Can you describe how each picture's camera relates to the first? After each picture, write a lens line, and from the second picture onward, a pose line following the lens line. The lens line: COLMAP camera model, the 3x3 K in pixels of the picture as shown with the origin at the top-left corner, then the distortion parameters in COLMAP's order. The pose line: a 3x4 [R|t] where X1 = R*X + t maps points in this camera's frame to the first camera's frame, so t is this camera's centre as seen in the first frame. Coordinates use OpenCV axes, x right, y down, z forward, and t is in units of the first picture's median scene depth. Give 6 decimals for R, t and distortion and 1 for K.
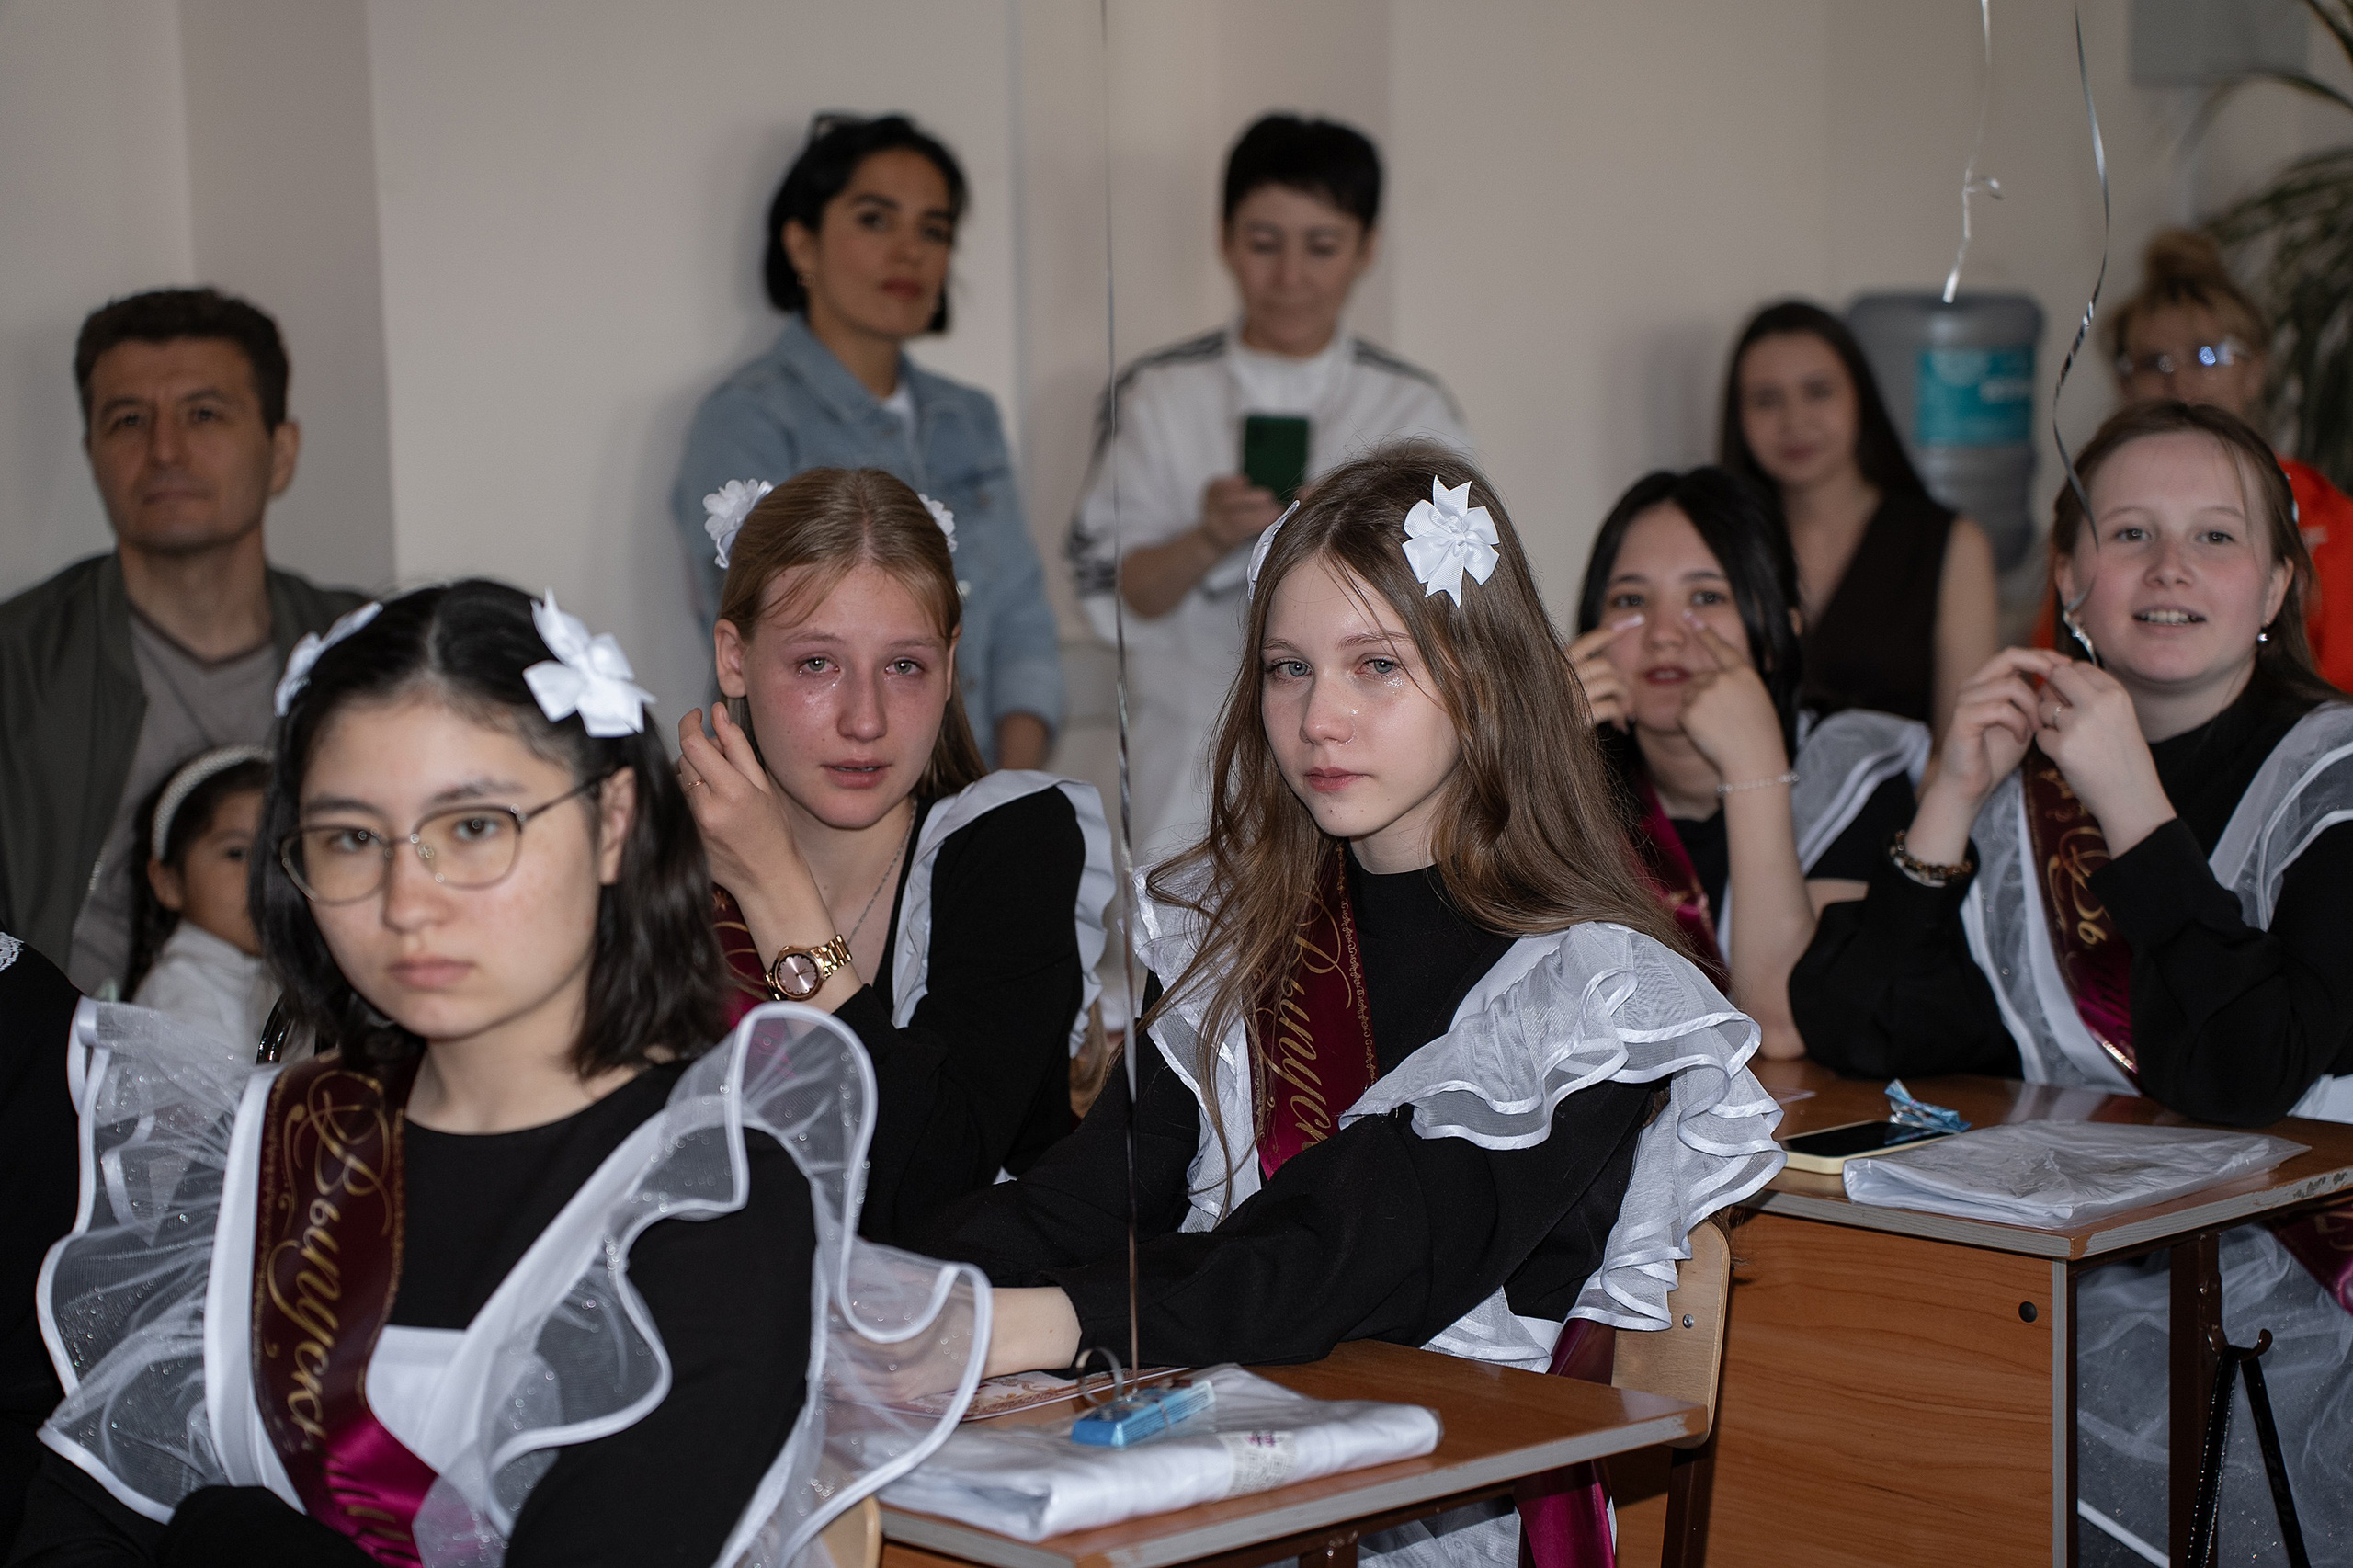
lens RADIAL K [[4790.4, 0, 1213.1], [0, 4790.4, 900.8], [0, 0, 1]] dist [0.199165, 0.000000]
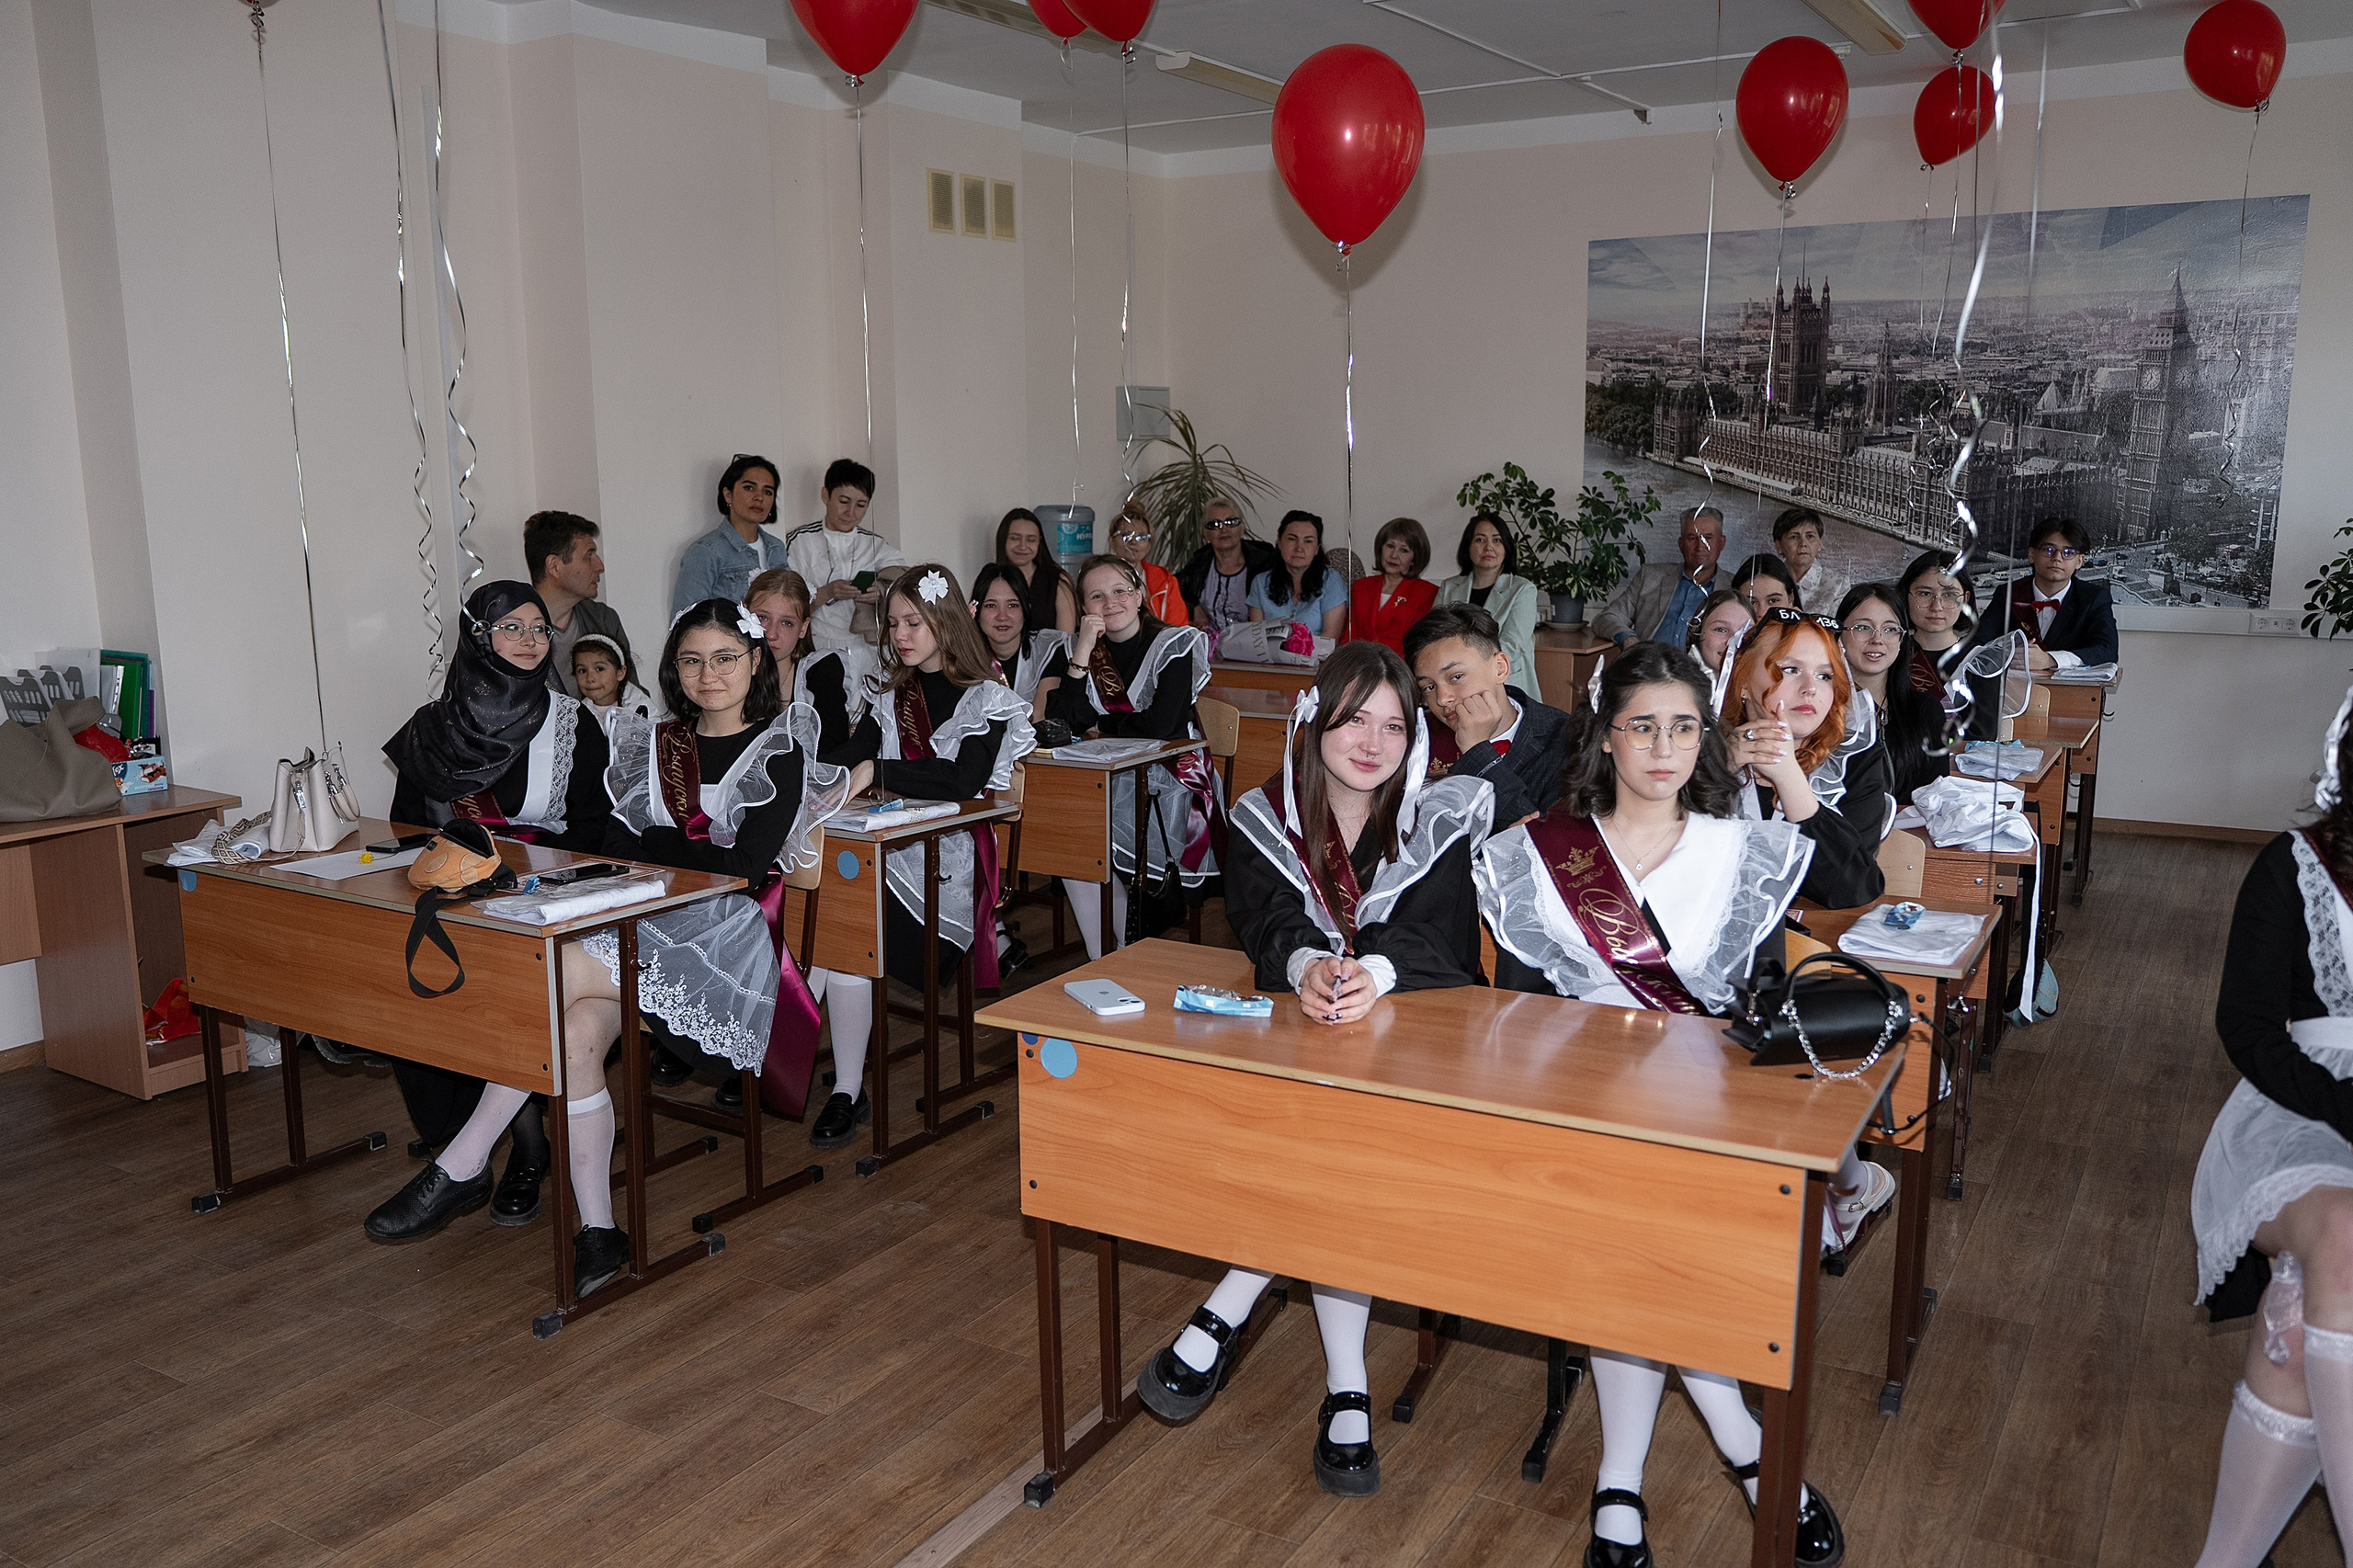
lens RADIAL K [[1872.8, 0, 1176.1], [0, 1872.8, 793.0], [0, 0, 1]] dist [-0.027742, 0.015844]
pose [[0.976981, -0.026214, 0.211708, -0.090702], [0.017663, 0.998954, 0.042183, 0.029466], [-0.212593, -0.037473, 0.976422, -0.488269]]
